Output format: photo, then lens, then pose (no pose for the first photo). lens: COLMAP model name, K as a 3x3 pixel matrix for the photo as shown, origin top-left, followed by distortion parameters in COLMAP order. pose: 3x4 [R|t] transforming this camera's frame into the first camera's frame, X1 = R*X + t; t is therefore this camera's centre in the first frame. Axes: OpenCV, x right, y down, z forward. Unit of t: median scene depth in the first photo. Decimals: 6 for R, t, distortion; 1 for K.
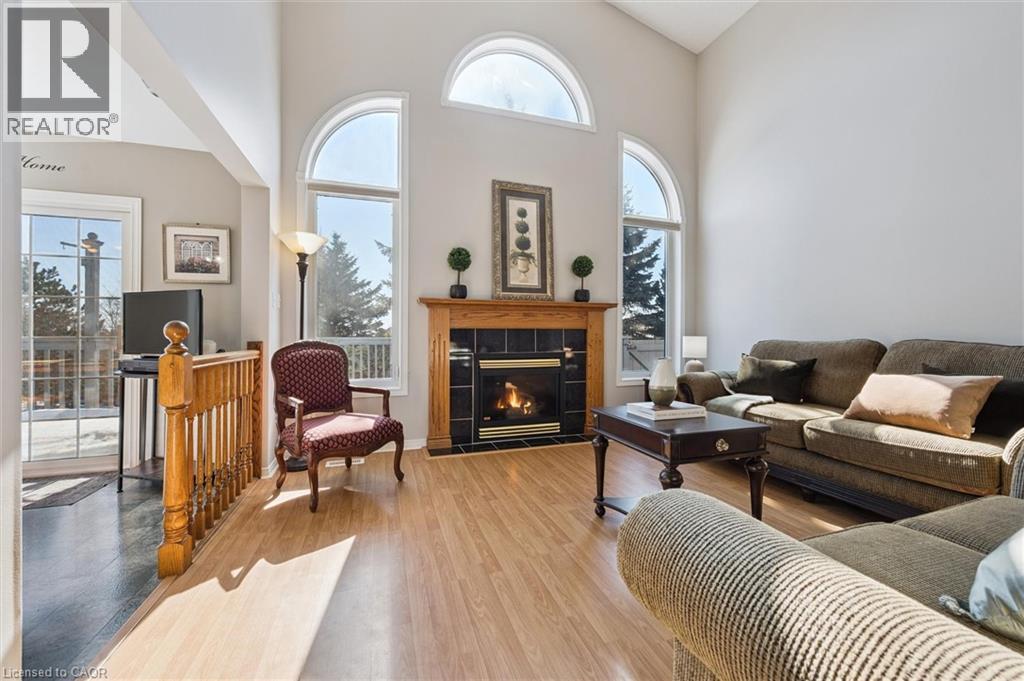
lens RADIAL K [[401.3, 0, 510.7], [0, 401.3, 335.4], [0, 0, 1]] dist [-0.002332, -0.000161]
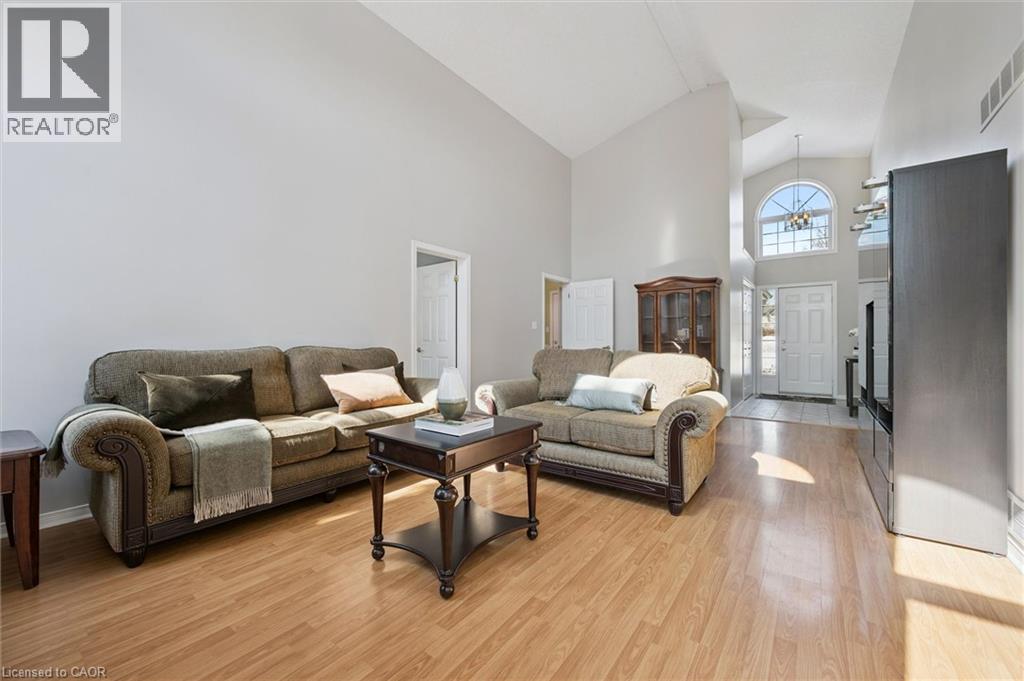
lens RADIAL K [[401.3, 0, 512.4], [0, 401.3, 340.4], [0, 0, 1]] dist [-0.002332, -0.000161]
pose [[-0.573759, 0.003506, 0.819017, -0.374082], [0.000872, 0.999993, -0.003669, -0.004498], [-0.819024, -0.001391, -0.573758, 1.140296]]
